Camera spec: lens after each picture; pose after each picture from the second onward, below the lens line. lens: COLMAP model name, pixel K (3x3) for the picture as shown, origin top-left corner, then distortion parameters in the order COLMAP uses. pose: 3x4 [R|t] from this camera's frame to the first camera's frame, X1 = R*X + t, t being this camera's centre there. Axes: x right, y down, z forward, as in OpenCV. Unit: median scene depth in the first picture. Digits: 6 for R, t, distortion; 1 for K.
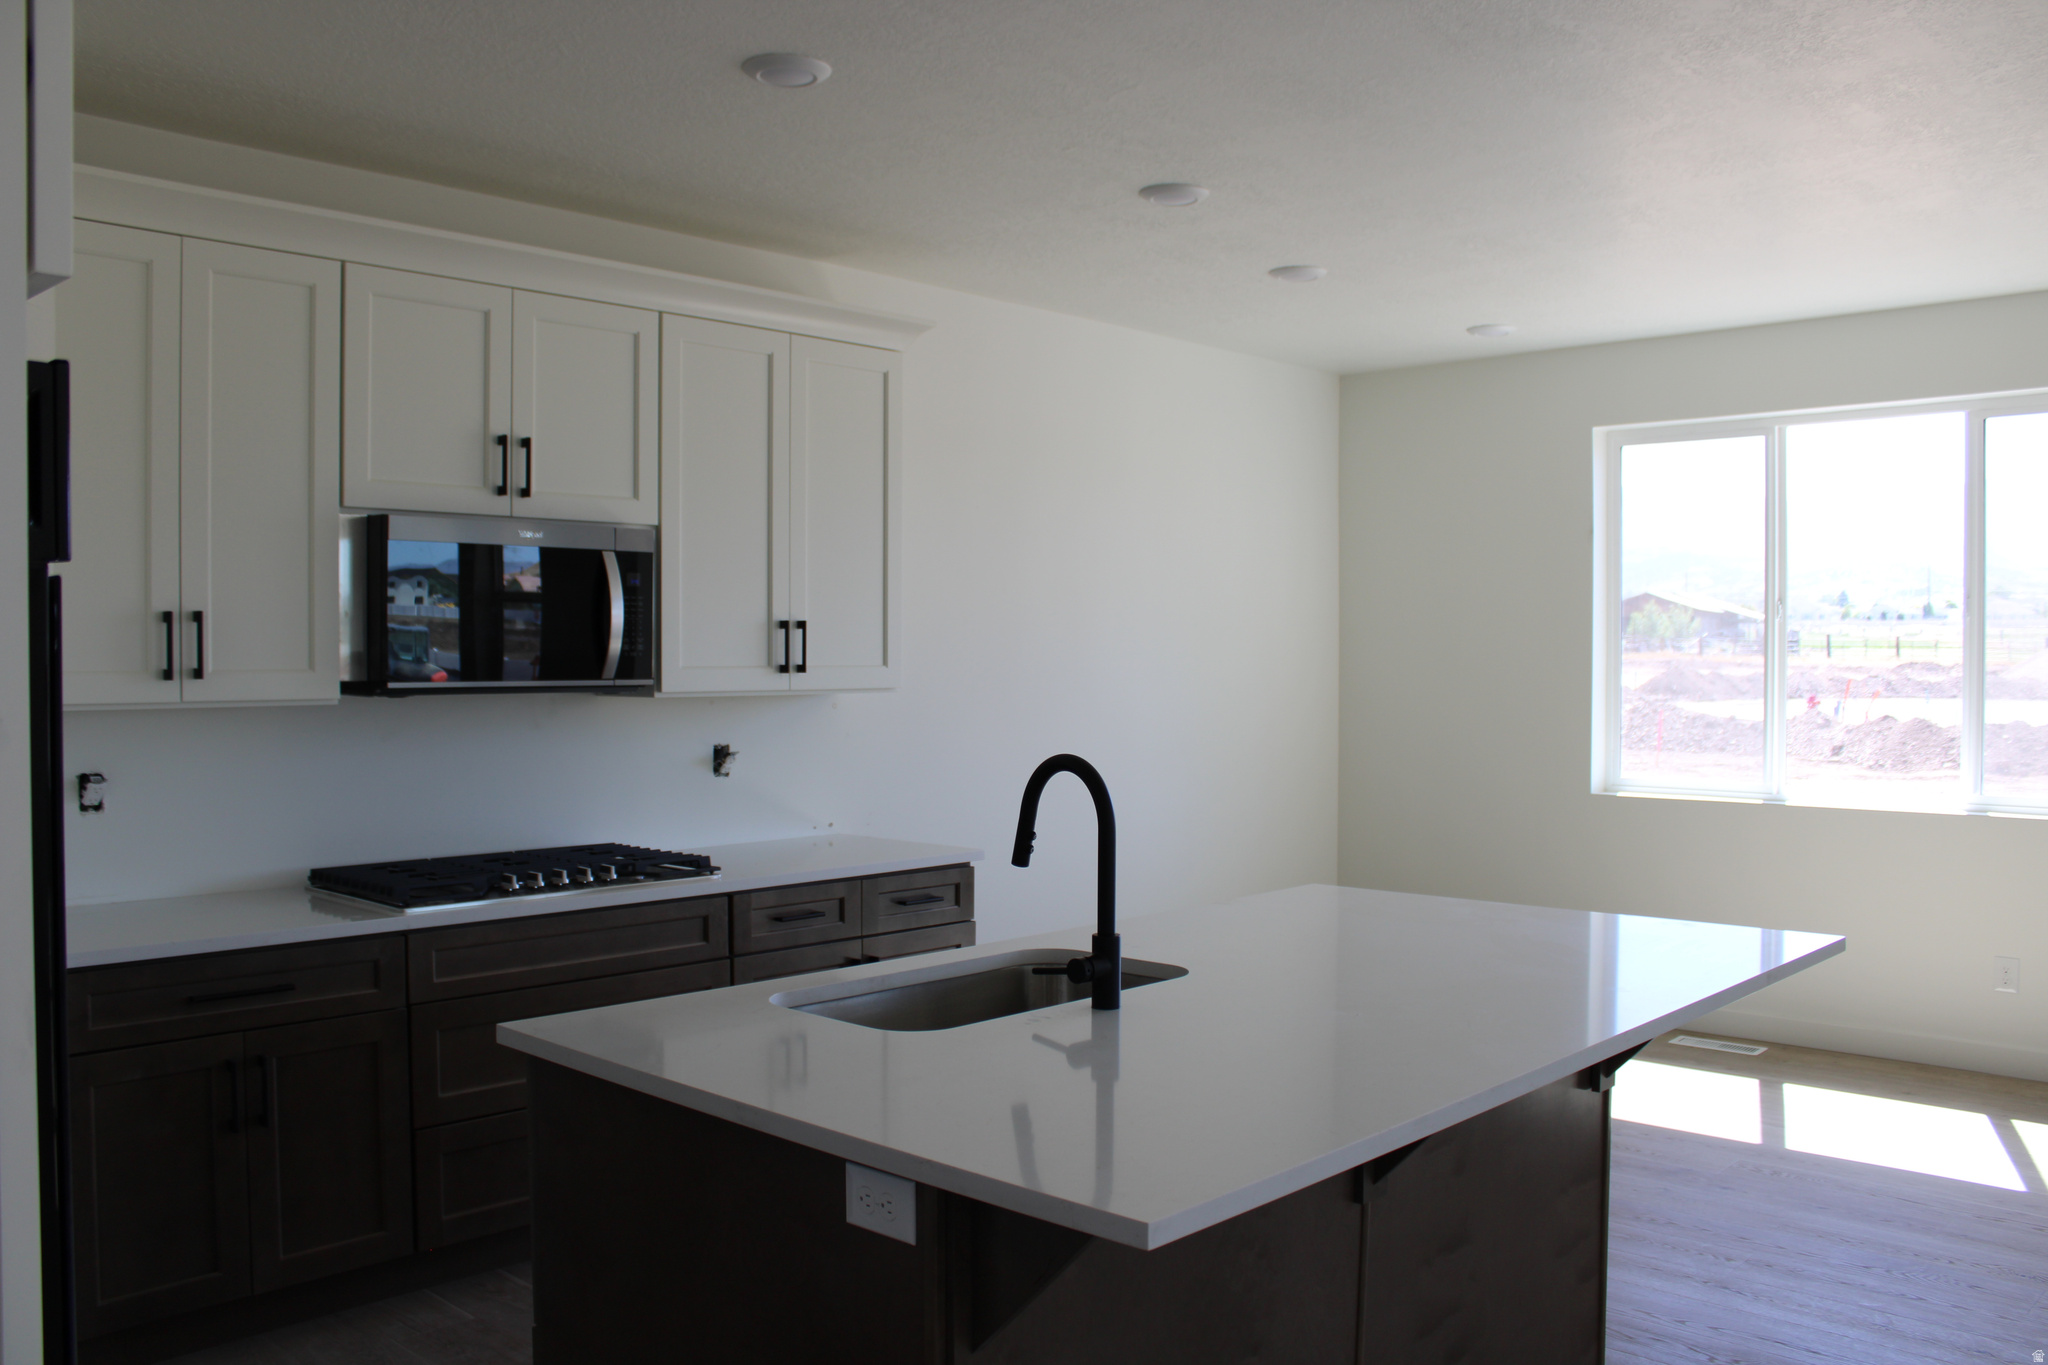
lens RADIAL K [[1749.0, 0, 1021.7], [0, 1749.0, 682.8], [0, 0, 1]] dist [-0.100362, 0.068945]
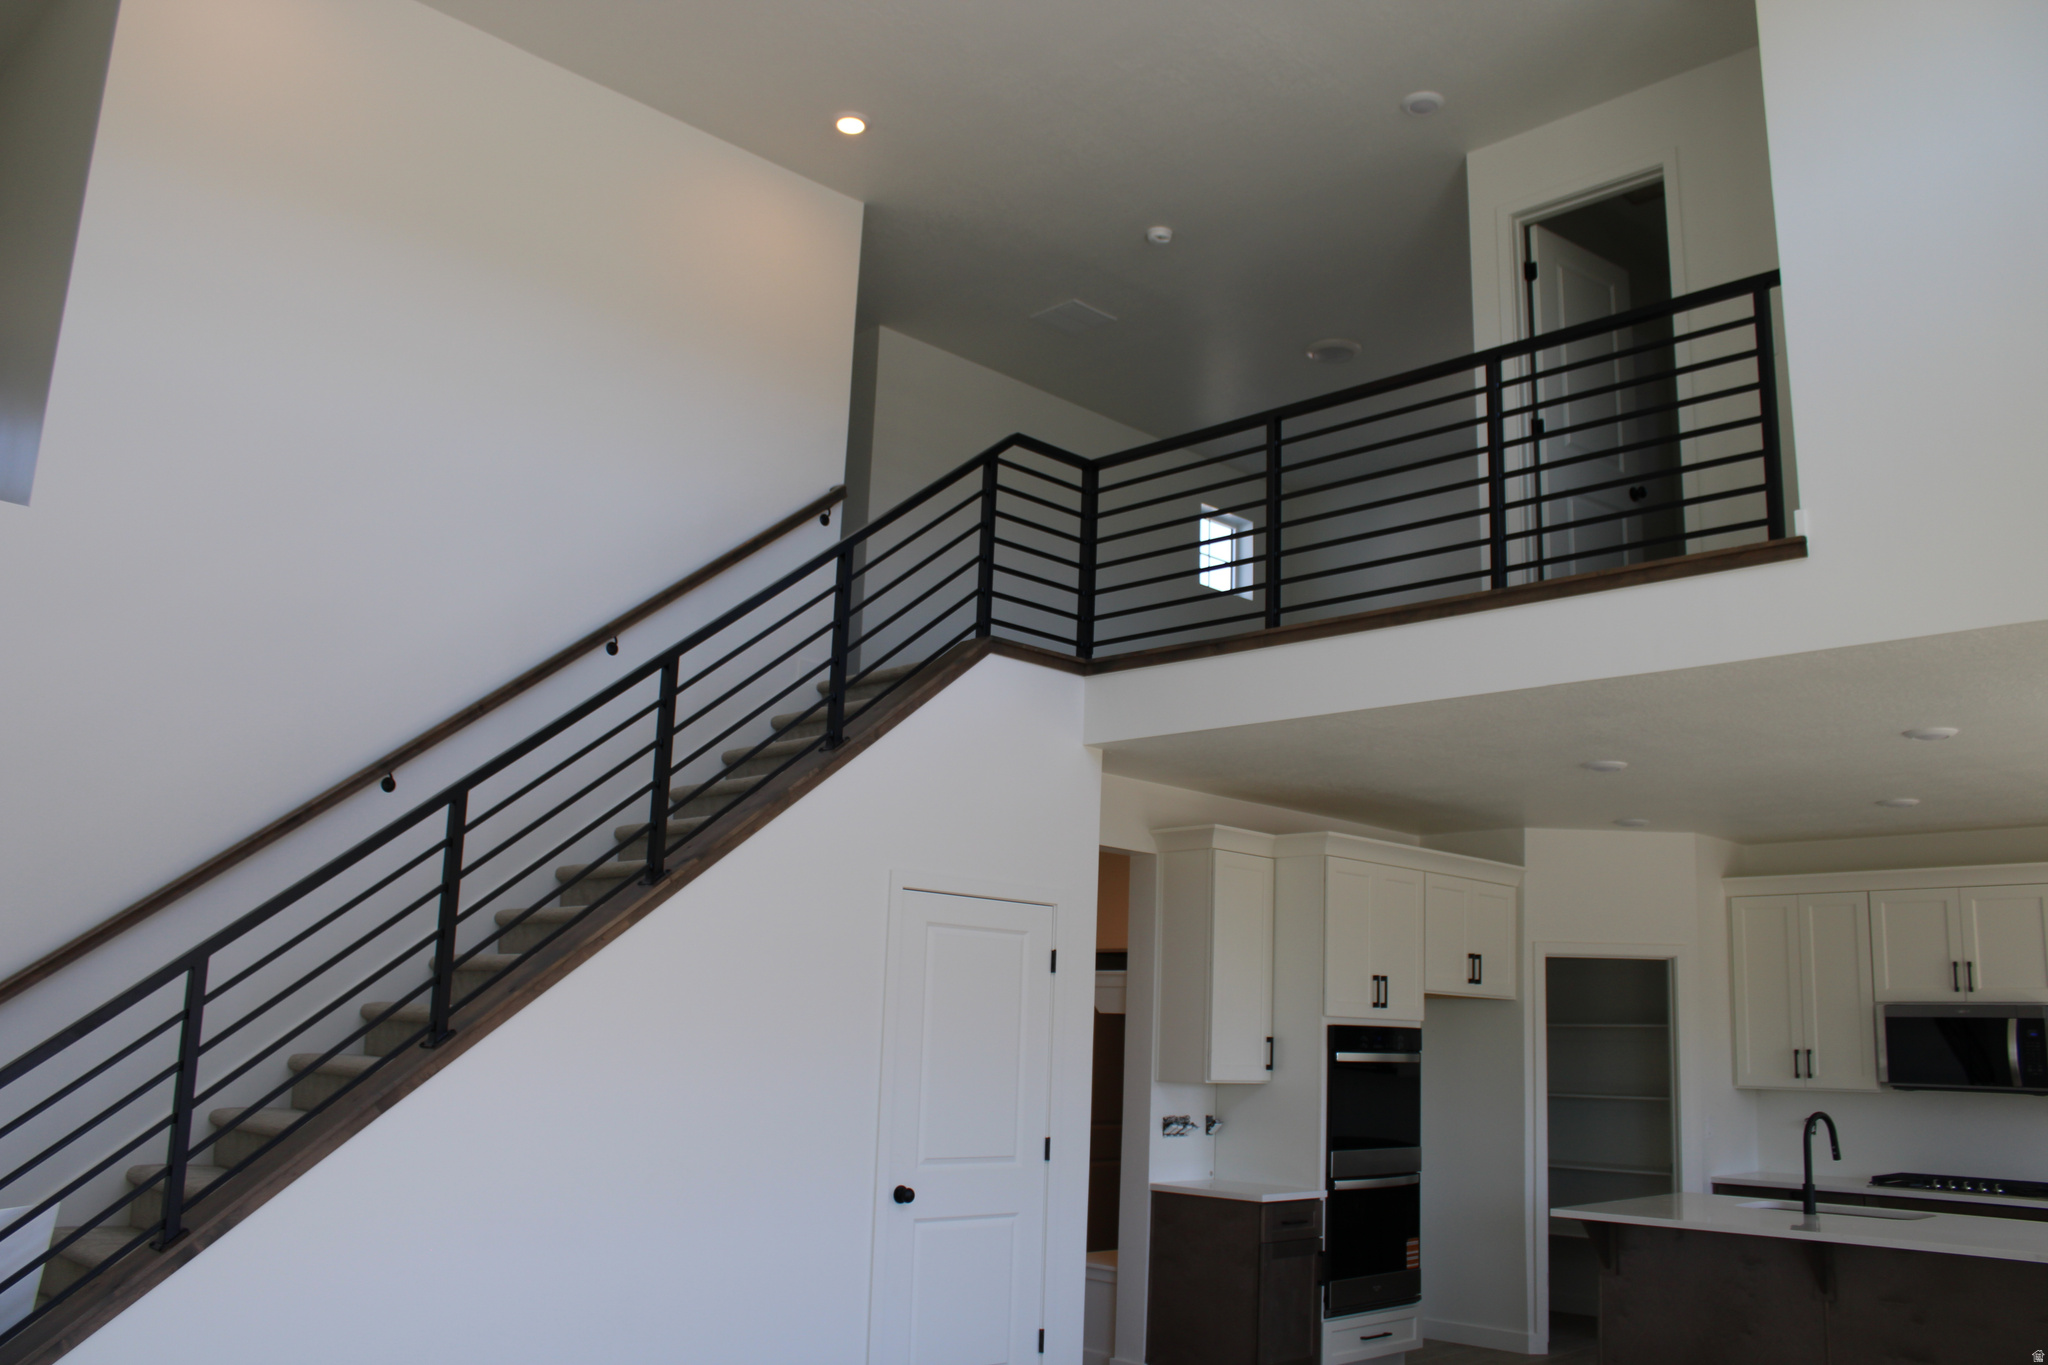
lens RADIAL K [[1749.0, 0, 990.7], [0, 1749.0, 644.0], [0, 0, 1]] dist [-0.100362, 0.068945]
pose [[-0.023719, -0.222892, -0.974555, 1.749965], [-0.048358, 0.973943, -0.221575, -0.007896], [0.998548, 0.041872, -0.033880, -0.076348]]
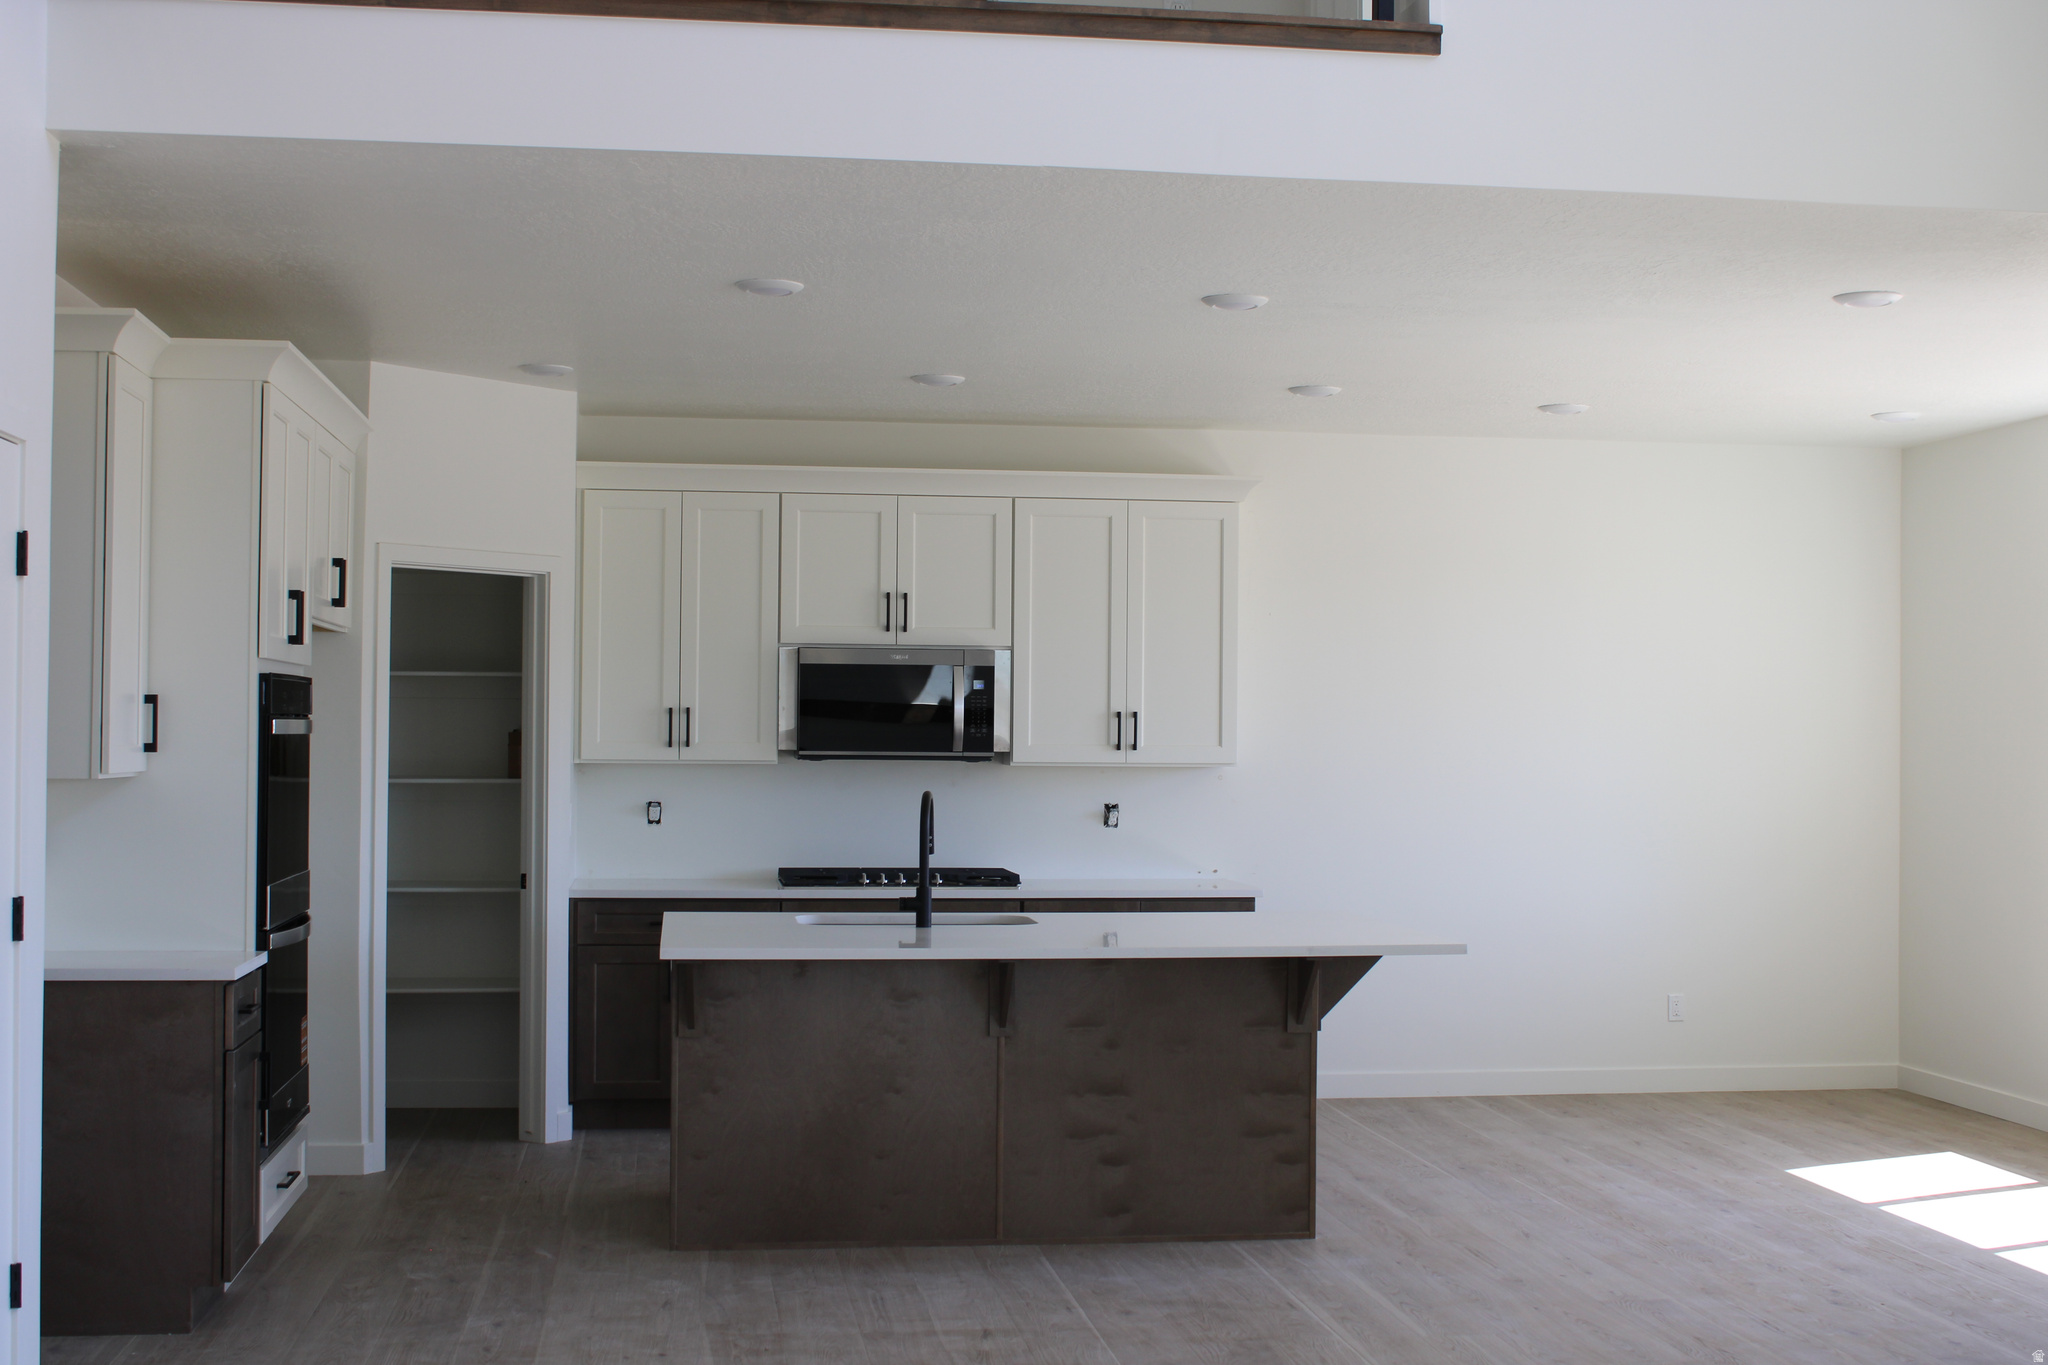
lens RADIAL K [[2531.9, 0, 1022.4], [0, 2531.9, 679.0], [0, 0, 1]] dist [-0.044708, 0.000000]
pose [[0.791883, -0.005124, -0.610652, 1.170242], [-0.018836, 0.999284, -0.032811, 0.006083], [0.610383, 0.037485, 0.791219, -0.707526]]
